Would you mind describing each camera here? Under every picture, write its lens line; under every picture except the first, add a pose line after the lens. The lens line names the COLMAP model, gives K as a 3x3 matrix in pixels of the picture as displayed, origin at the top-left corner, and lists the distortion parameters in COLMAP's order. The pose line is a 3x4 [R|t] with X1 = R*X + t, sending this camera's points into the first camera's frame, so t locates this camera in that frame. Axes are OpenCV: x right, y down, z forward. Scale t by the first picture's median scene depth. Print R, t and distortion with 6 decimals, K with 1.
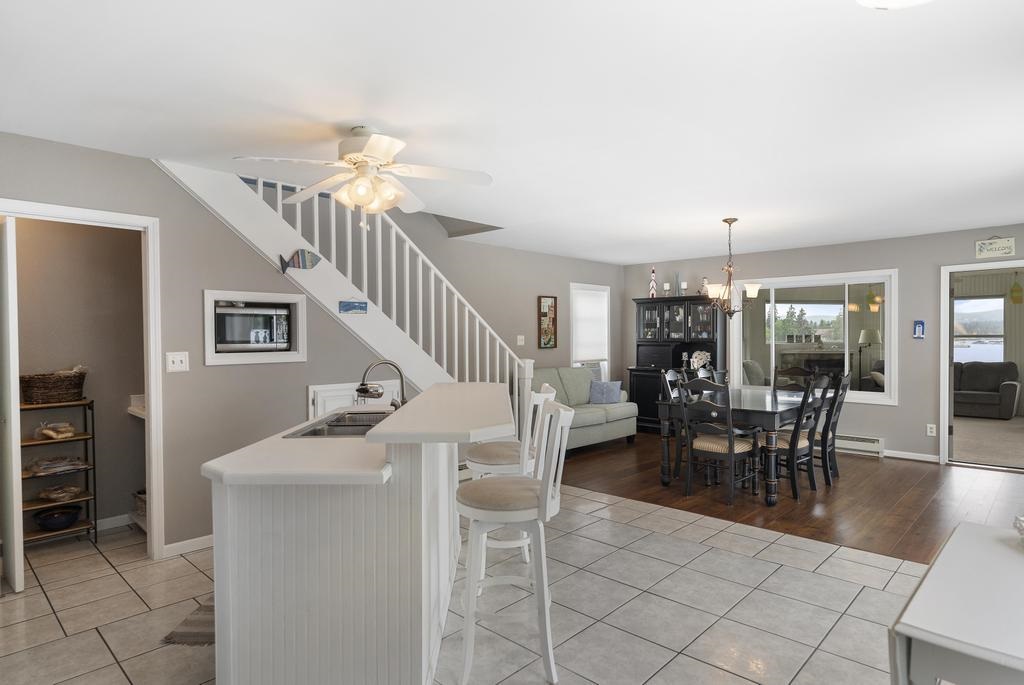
lens RADIAL K [[576.9, 0, 510.8], [0, 576.9, 341.7], [0, 0, 1]] dist [0.003093, -0.001424]
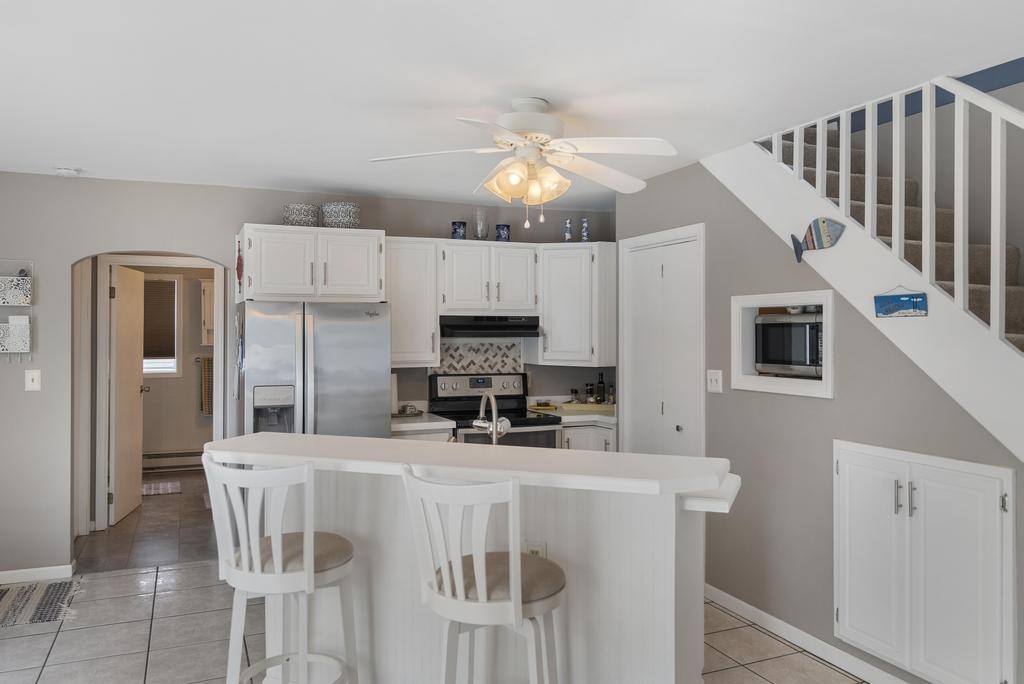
lens RADIAL K [[761.2, 0, 510.4], [0, 761.2, 340.2], [0, 0, 1]] dist [0.012499, 0.002136]
pose [[-0.398222, 0.016452, -0.917142, 0.455669], [-0.006581, 0.999762, 0.020791, -0.037231], [0.917265, 0.014315, -0.398019, 0.877468]]
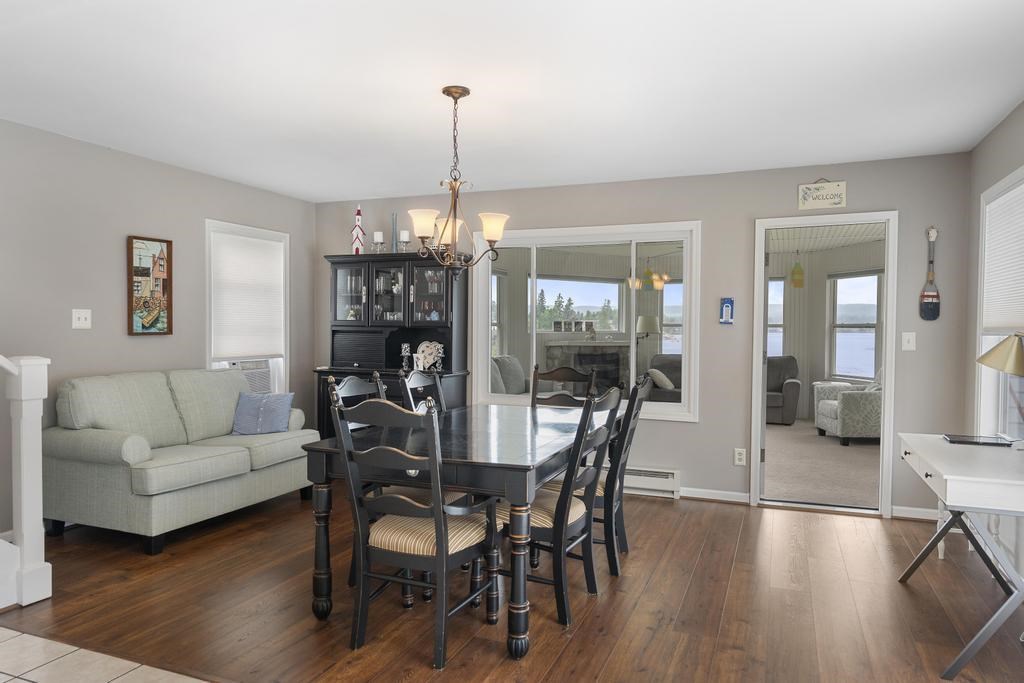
lens RADIAL K [[678.0, 0, 507.6], [0, 678.0, 339.4], [0, 0, 1]] dist [0.006068, 0.001357]
pose [[0.929805, 0.005017, 0.368018, 0.217141], [-0.009170, 0.999913, 0.009534, 0.009665], [-0.367938, -0.012240, 0.929770, 0.446391]]
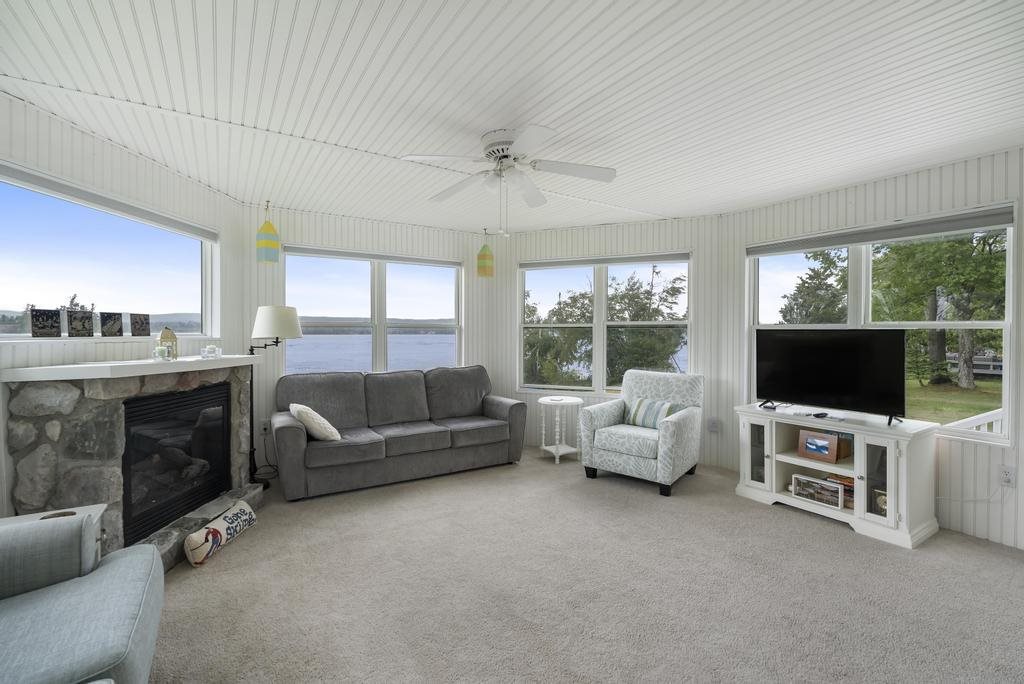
lens RADIAL K [[451.0, 0, 509.9], [0, 451.0, 334.6], [0, 0, 1]] dist [-0.009671, -0.000435]
pose [[0.222688, 0.001965, 0.974888, 0.753731], [0.003416, 0.999990, -0.002796, 0.003281], [-0.974884, 0.003953, 0.222679, 1.707140]]
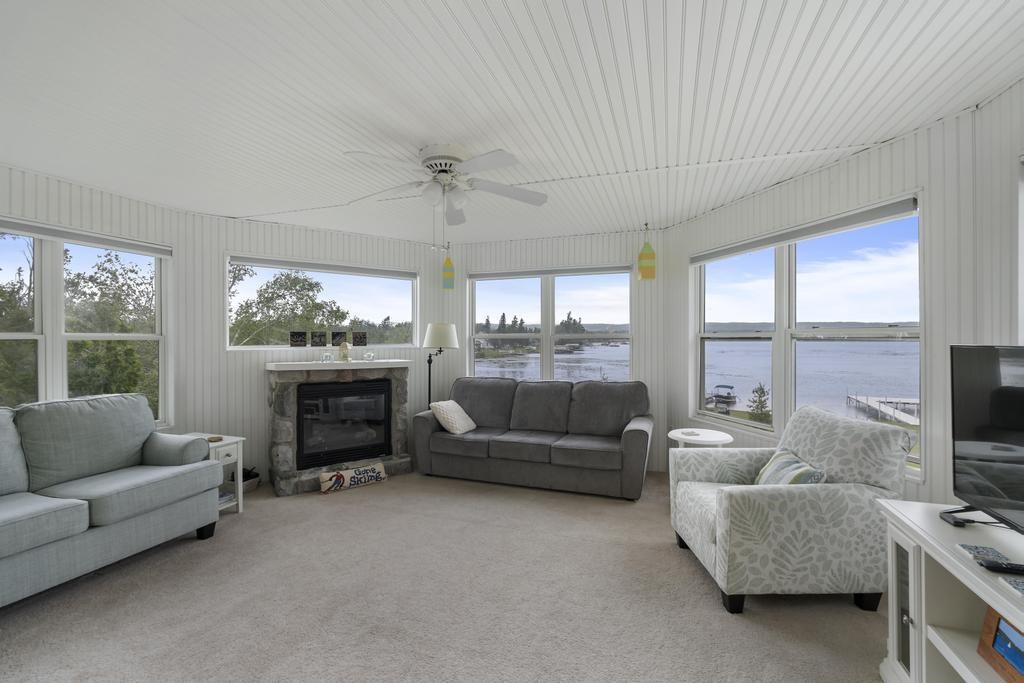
lens RADIAL K [[451.0, 0, 512.6], [0, 451.0, 336.3], [0, 0, 1]] dist [-0.009671, -0.000435]
pose [[0.905434, 0.007717, 0.424417, 1.129392], [-0.002289, 0.999909, -0.013297, -0.006801], [-0.424481, 0.011068, 0.905369, 1.303006]]
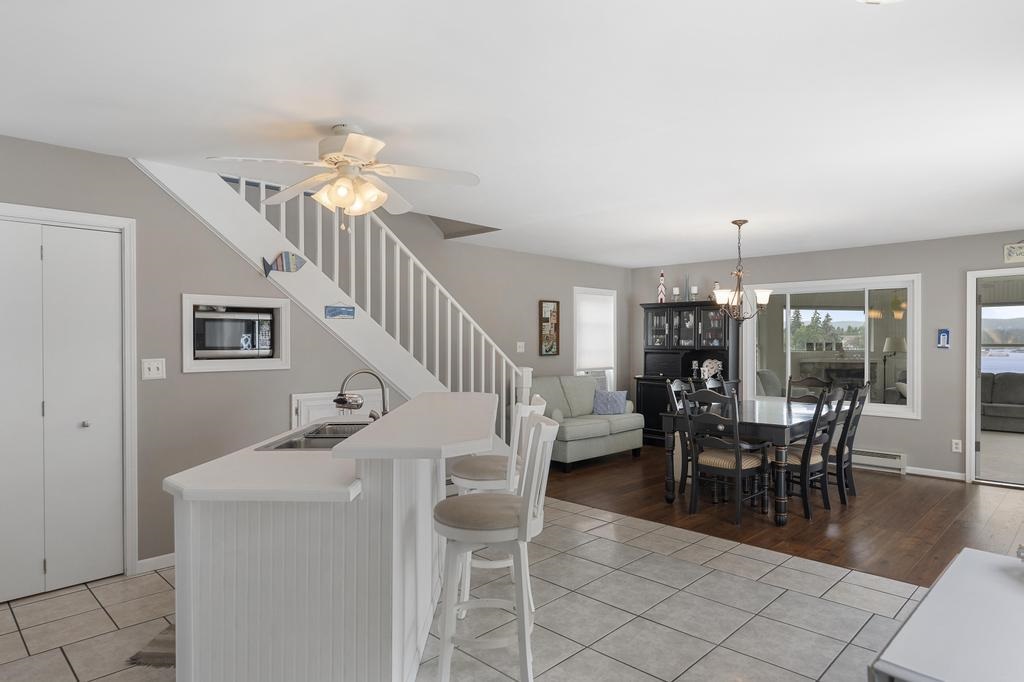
lens RADIAL K [[606.9, 0, 508.9], [0, 606.9, 342.9], [0, 0, 1]] dist [0.002727, -0.001490]
pose [[0.999839, 0.006091, -0.016859, 0.021613], [-0.006203, 0.999959, -0.006576, -0.003965], [0.016818, 0.006680, 0.999836, 0.001085]]
